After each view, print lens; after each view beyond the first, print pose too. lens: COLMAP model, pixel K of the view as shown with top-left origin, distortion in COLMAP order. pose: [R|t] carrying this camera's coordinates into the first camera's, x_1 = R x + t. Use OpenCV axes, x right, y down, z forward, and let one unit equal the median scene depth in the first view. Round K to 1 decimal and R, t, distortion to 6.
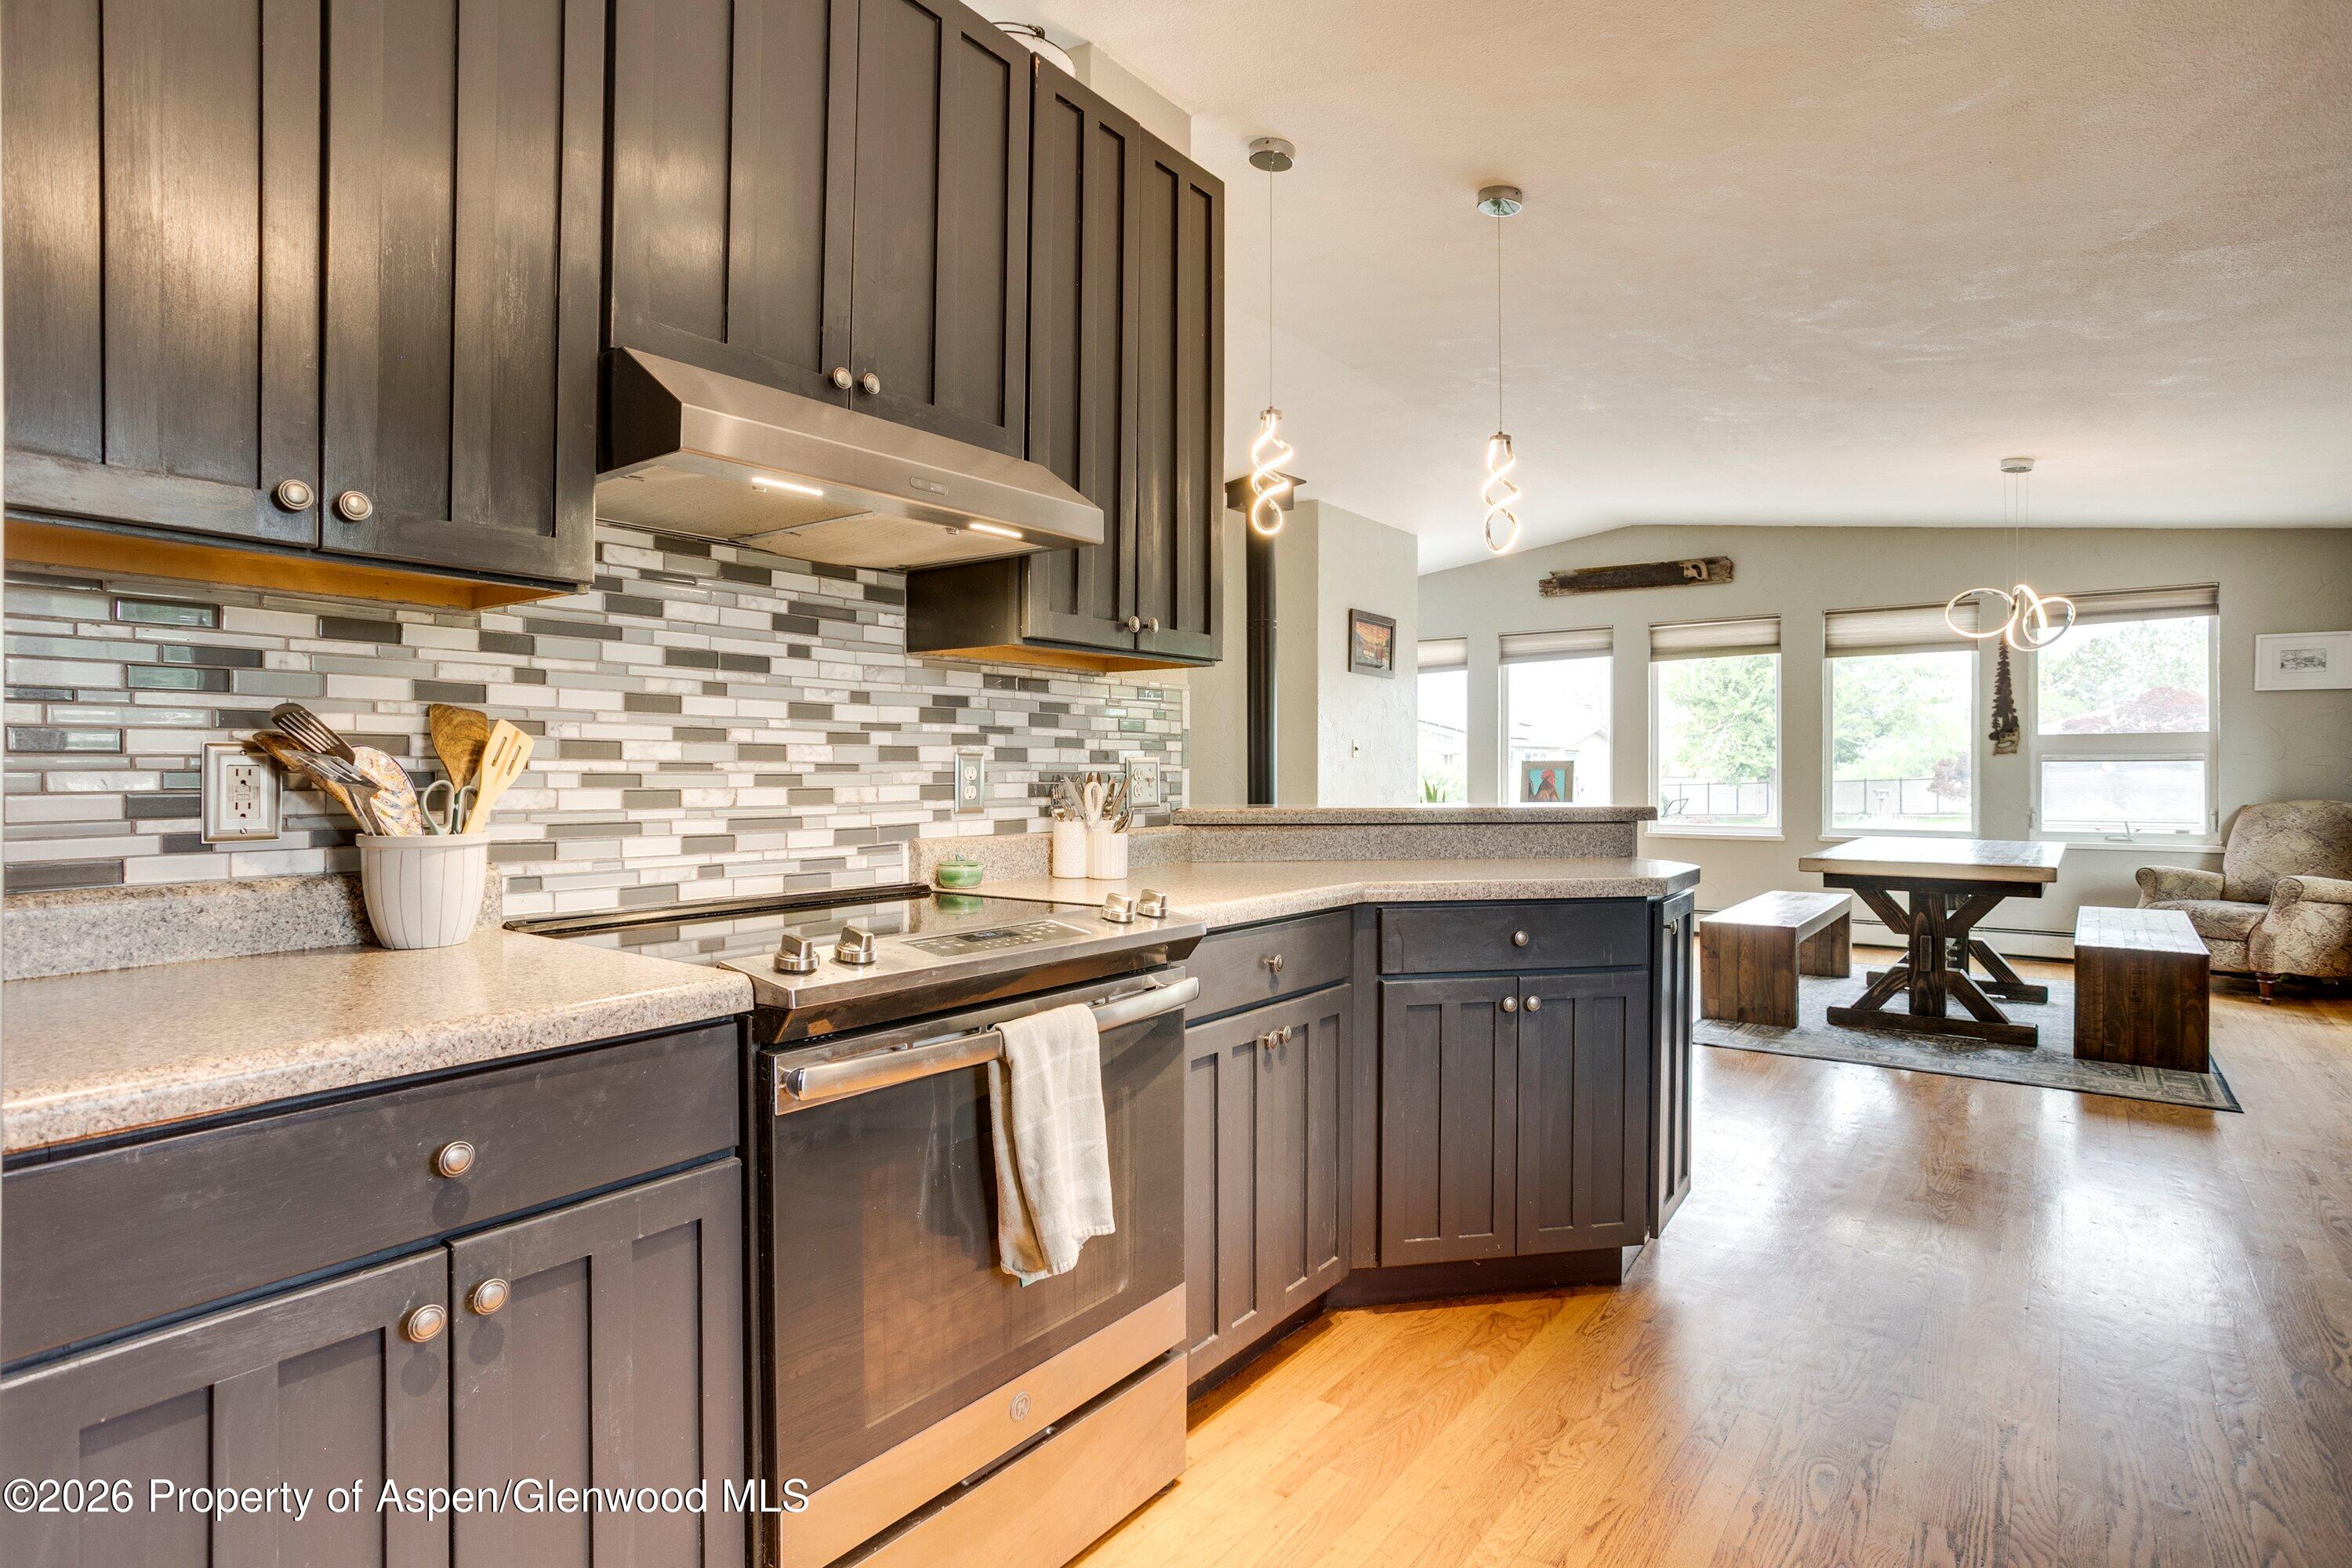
lens RADIAL K [[1189.0, 0, 1206.5], [0, 1189.0, 777.2], [0, 0, 1]] dist [-0.050940, 0.031435]
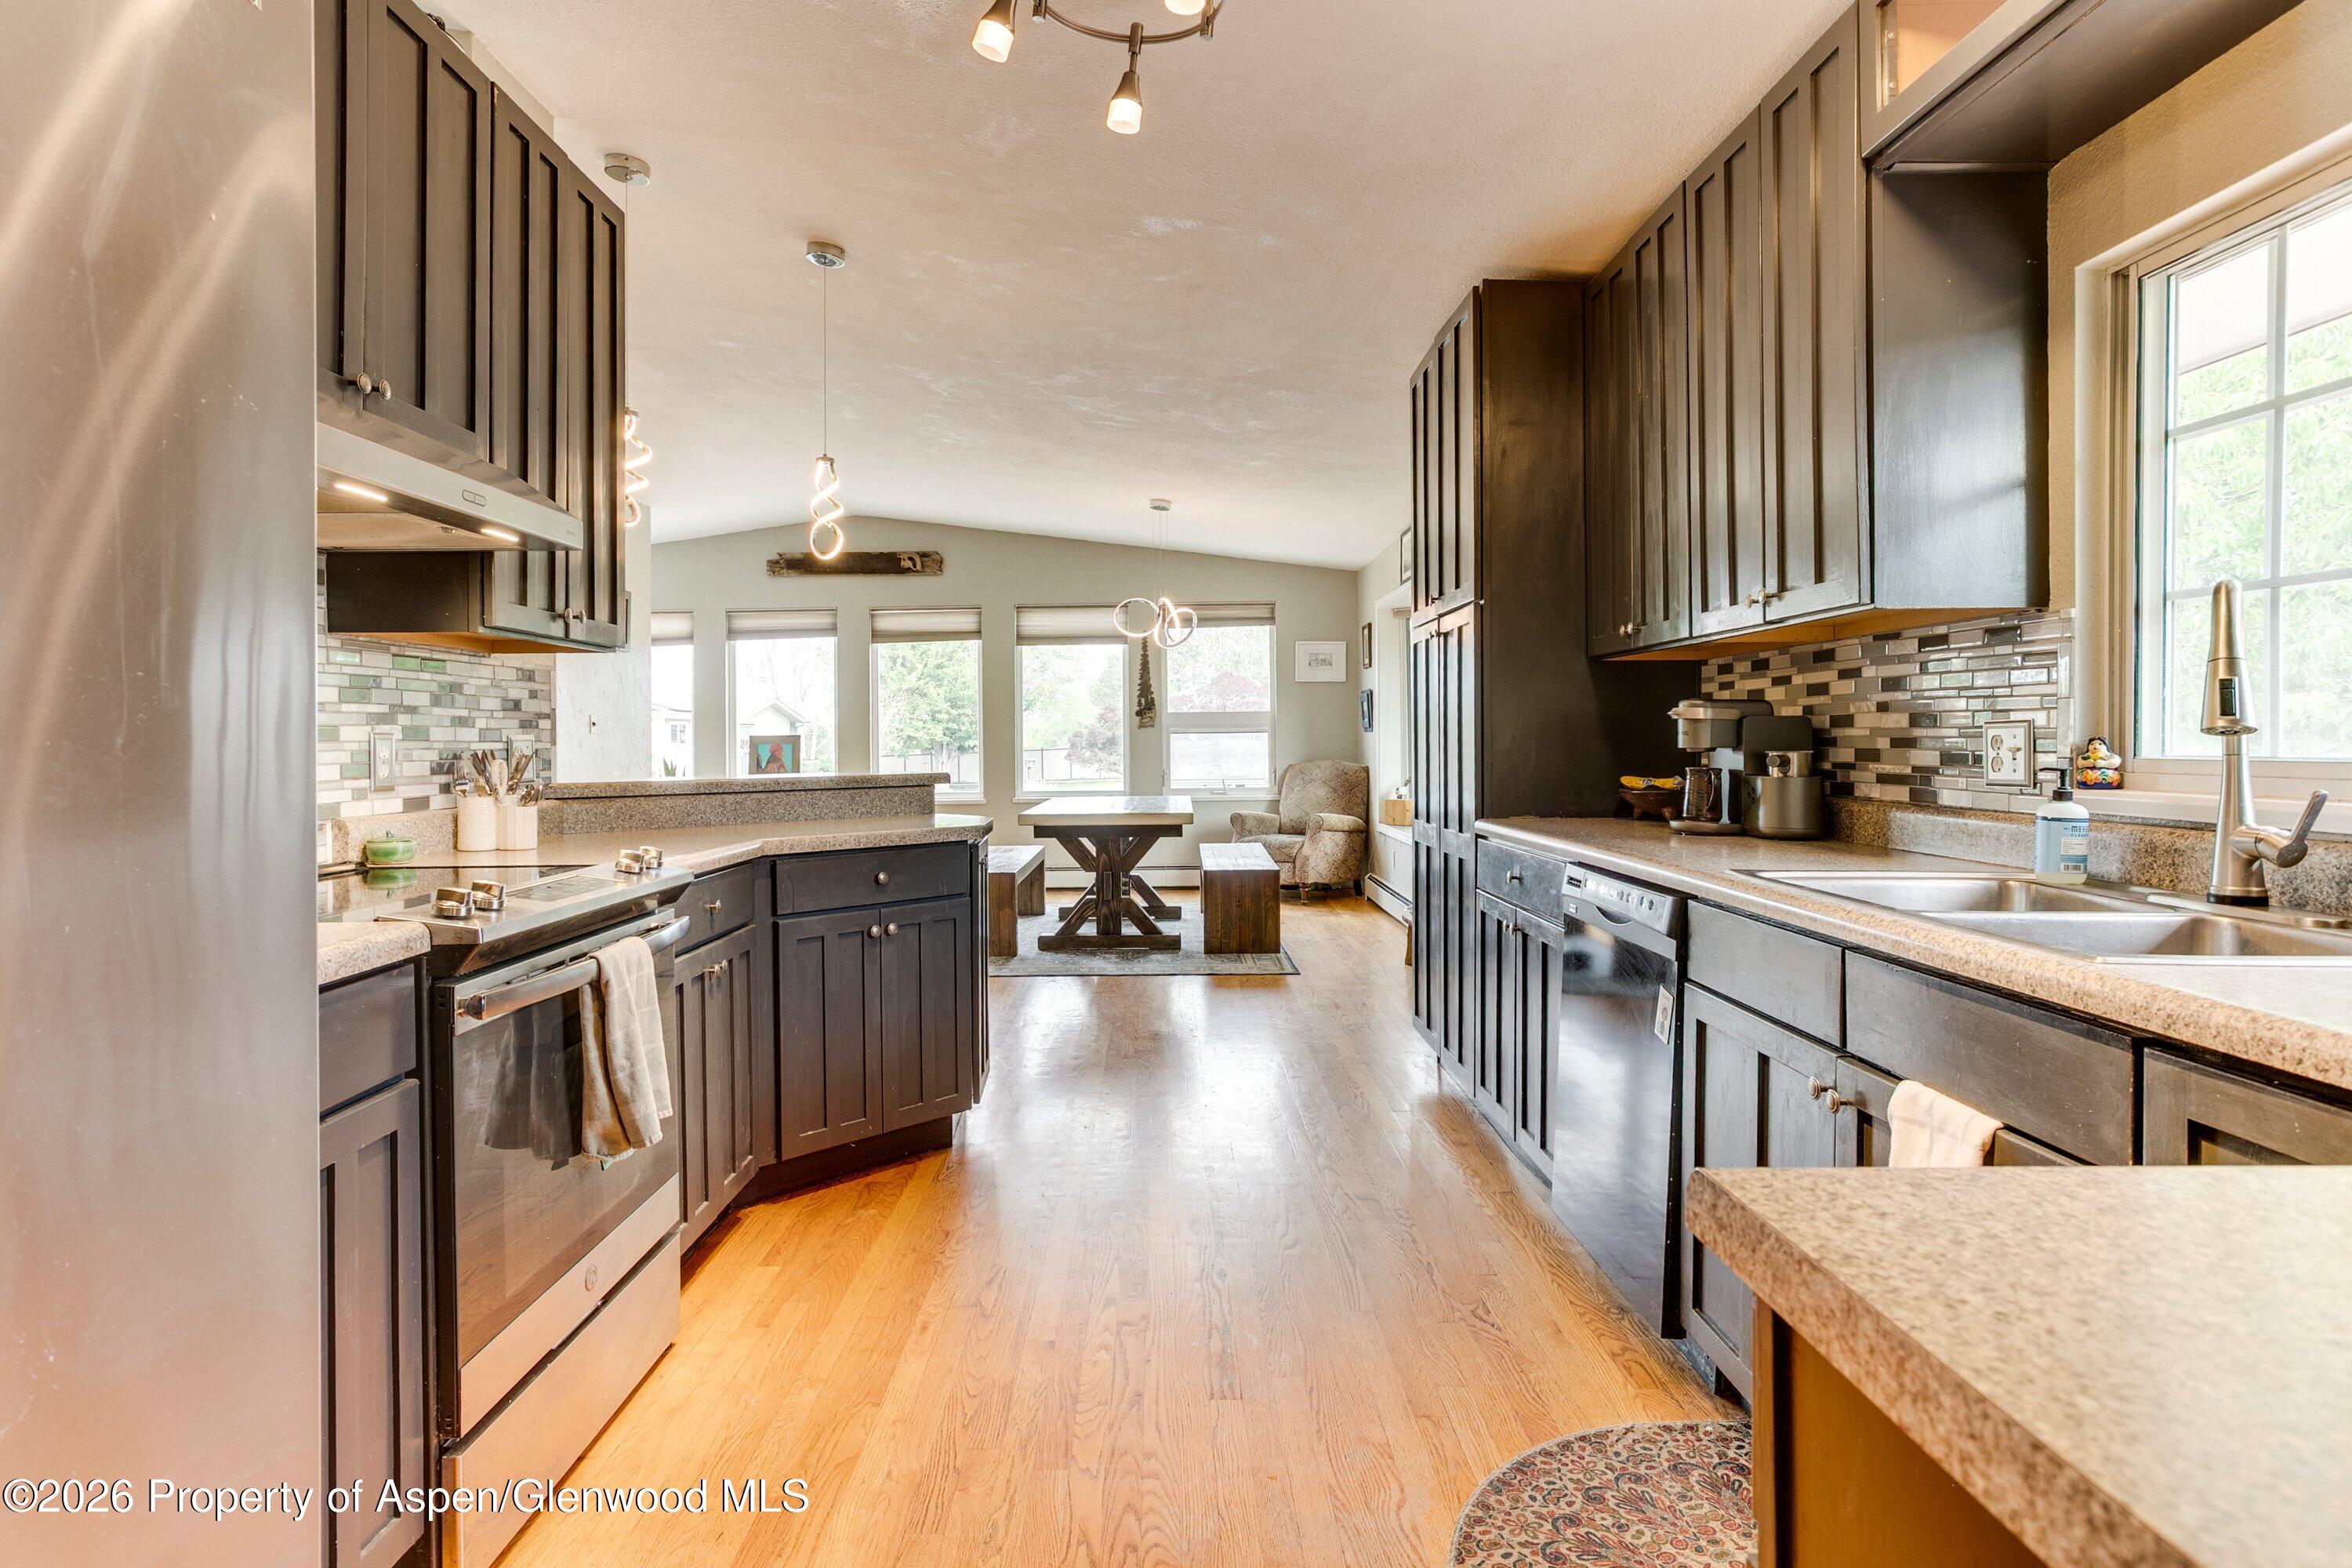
lens RADIAL K [[1189.0, 0, 1206.5], [0, 1189.0, 777.2], [0, 0, 1]] dist [-0.050940, 0.031435]
pose [[0.786841, -0.026674, 0.616580, -0.172516], [0.012952, 0.999559, 0.026713, 0.000296], [-0.617020, -0.013033, 0.786839, -0.144267]]
